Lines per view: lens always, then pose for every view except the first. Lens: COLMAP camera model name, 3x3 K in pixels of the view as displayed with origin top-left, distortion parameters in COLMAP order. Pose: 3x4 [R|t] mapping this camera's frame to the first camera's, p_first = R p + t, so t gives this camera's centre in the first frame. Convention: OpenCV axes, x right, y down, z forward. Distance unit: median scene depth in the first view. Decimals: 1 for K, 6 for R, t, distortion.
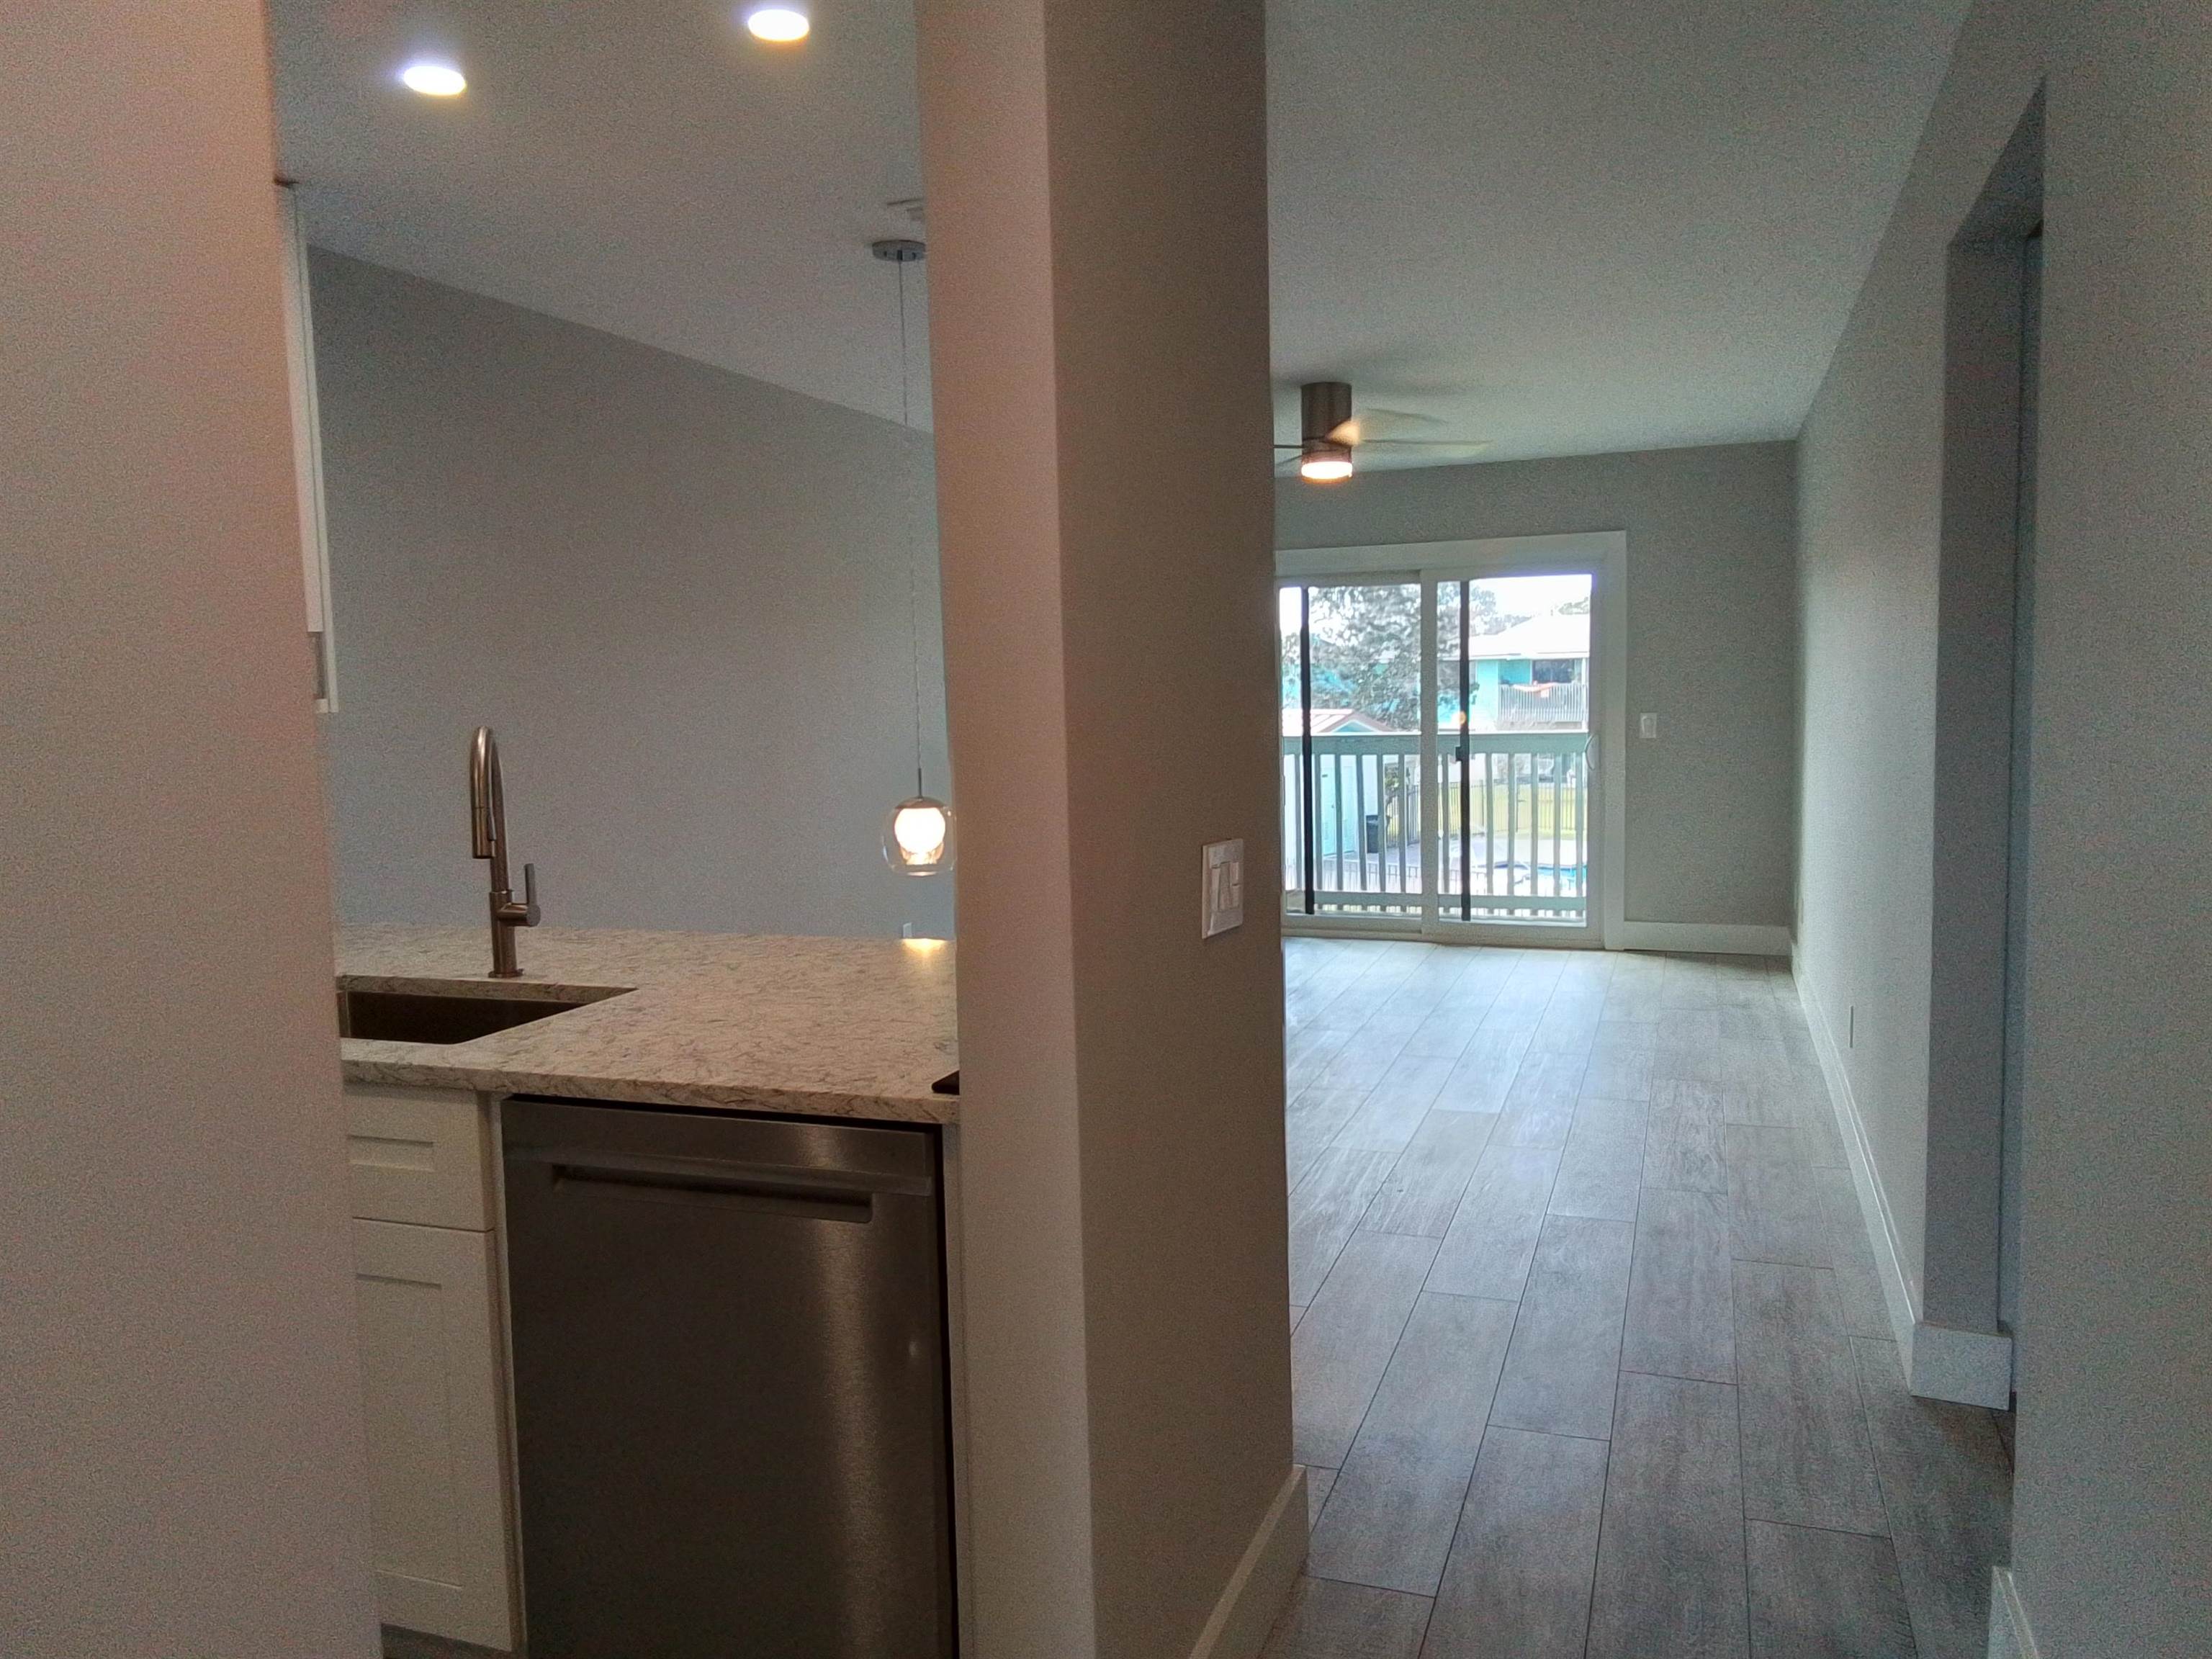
lens RADIAL K [[1529.2, 0, 1117.5], [0, 1529.2, 823.0], [0, 0, 1]] dist [0.061963, -0.074468]
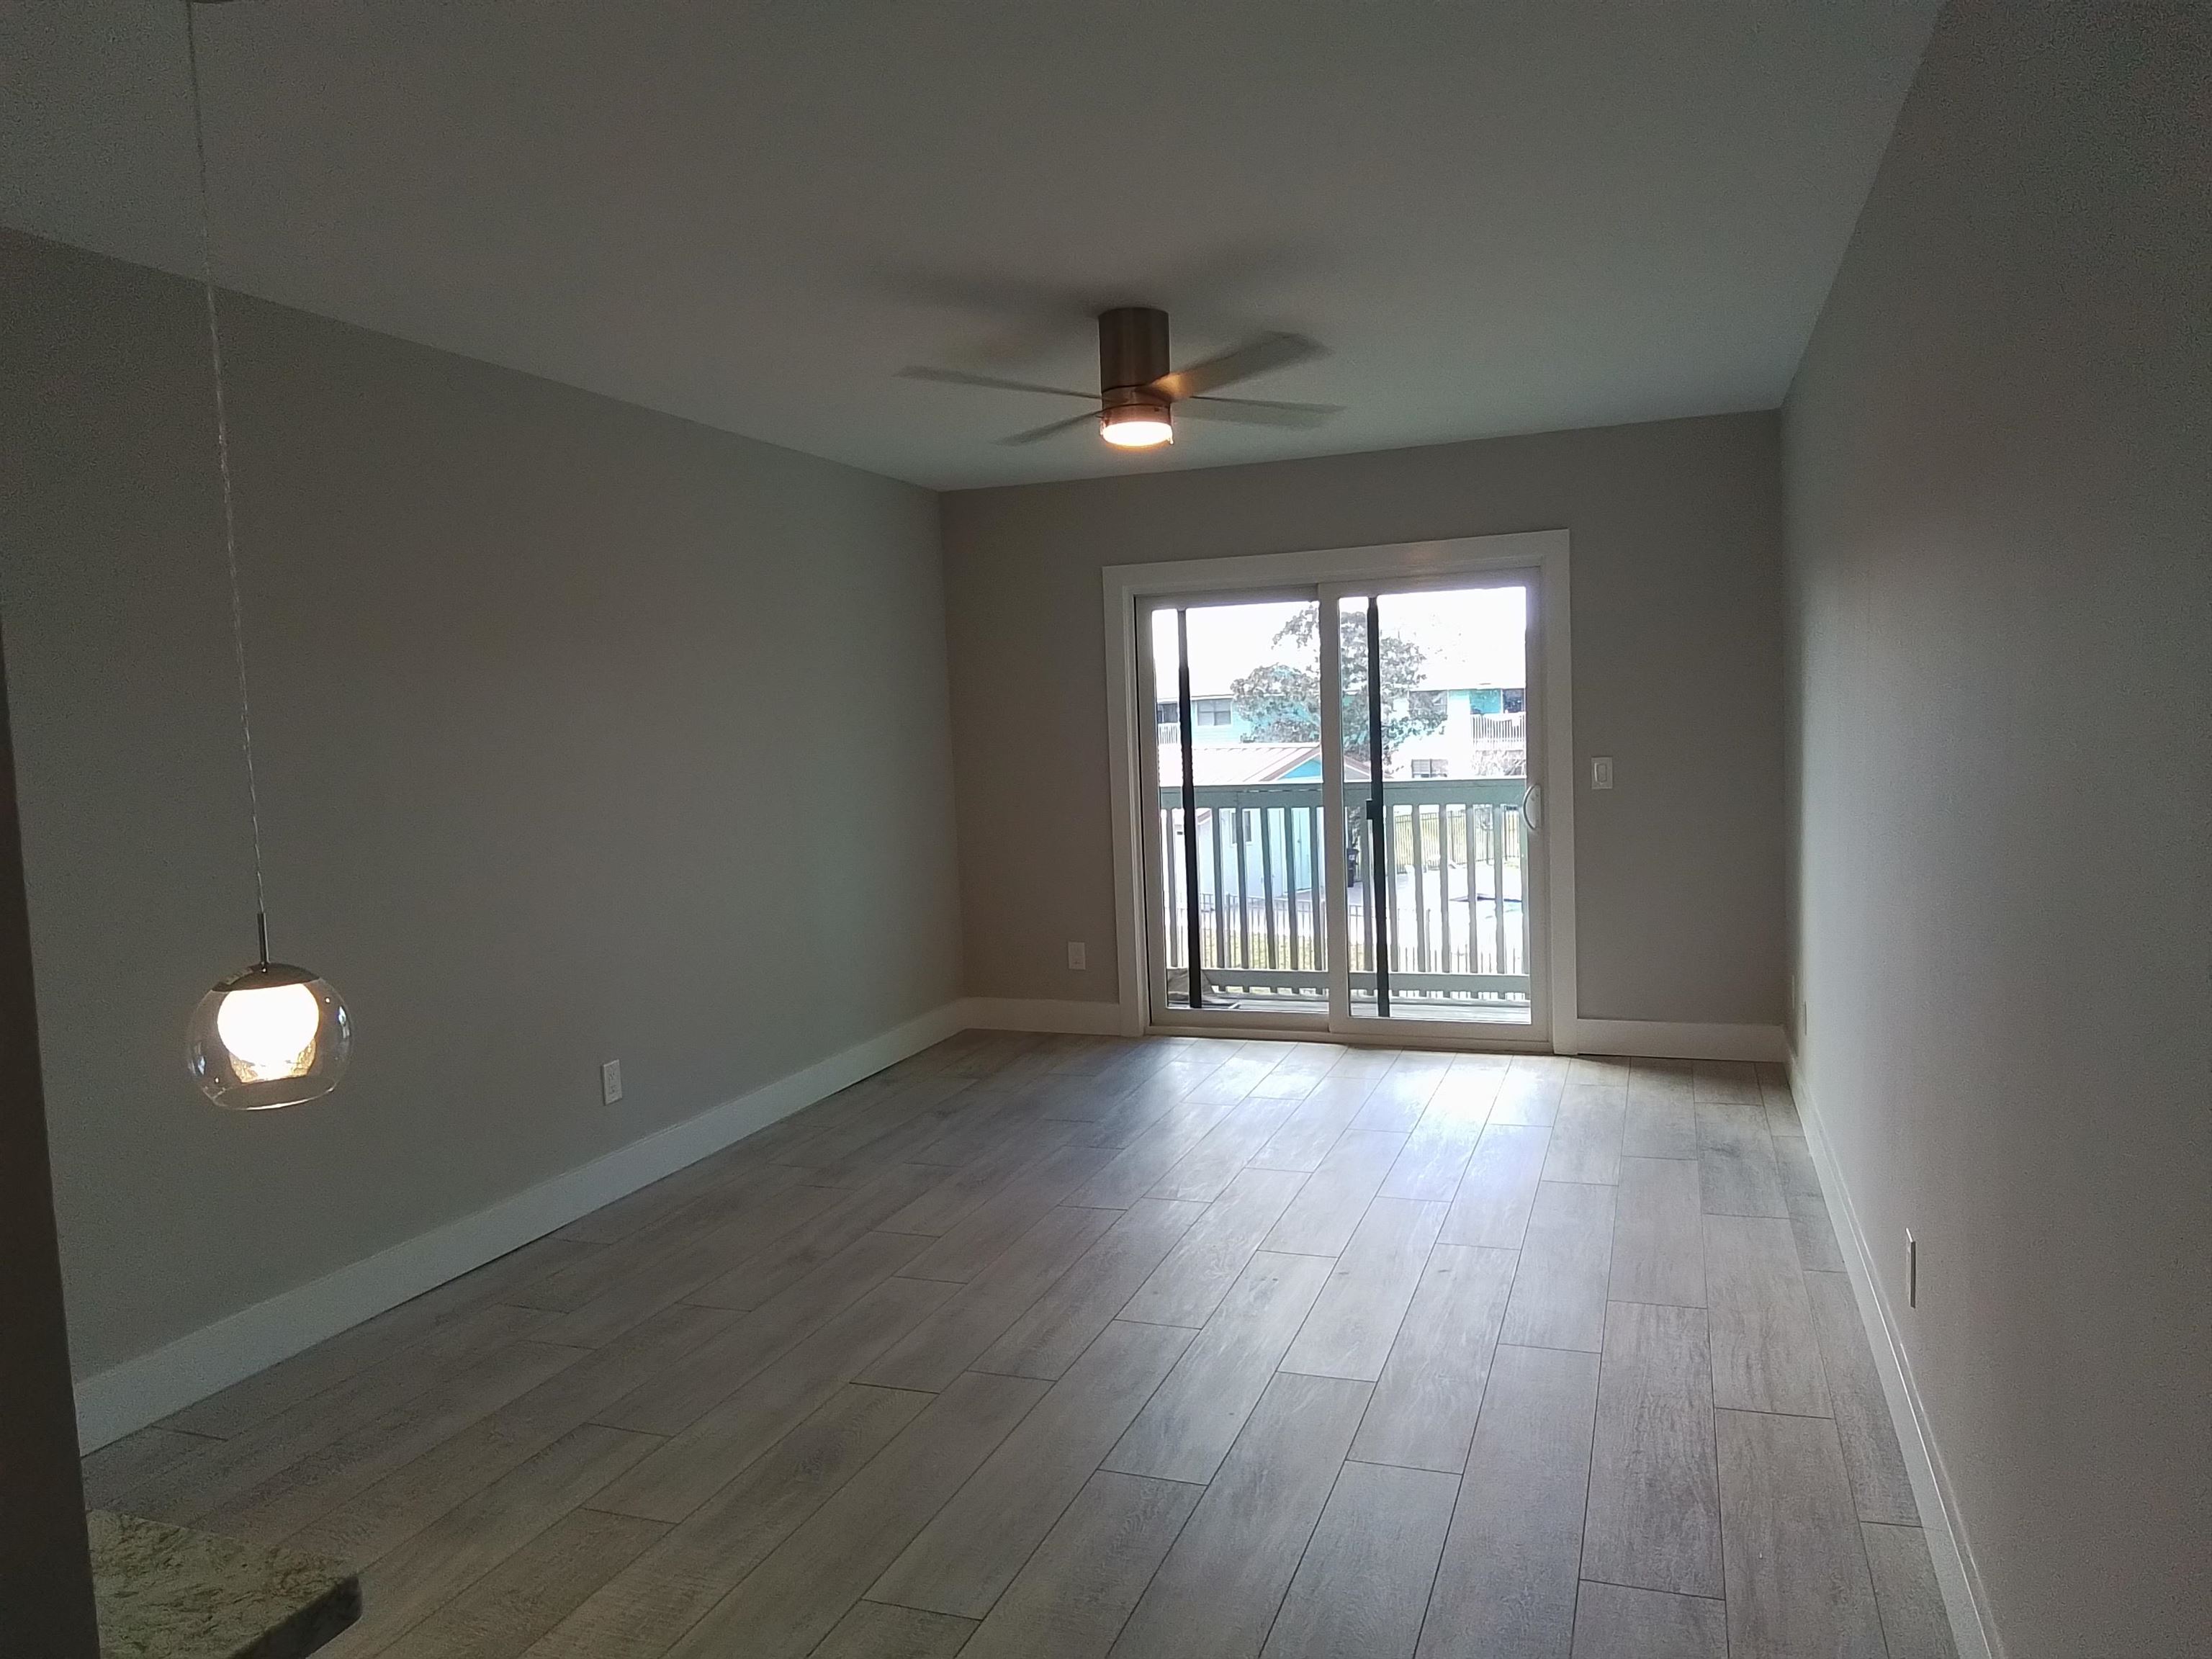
lens RADIAL K [[1539.6, 0, 1108.5], [0, 1539.6, 850.8], [0, 0, 1]] dist [0.061951, -0.090285]
pose [[0.999763, -0.017046, 0.013520, 0.079928], [0.017124, 0.999837, -0.005713, -0.023268], [-0.013421, 0.005943, 0.999892, 0.208186]]
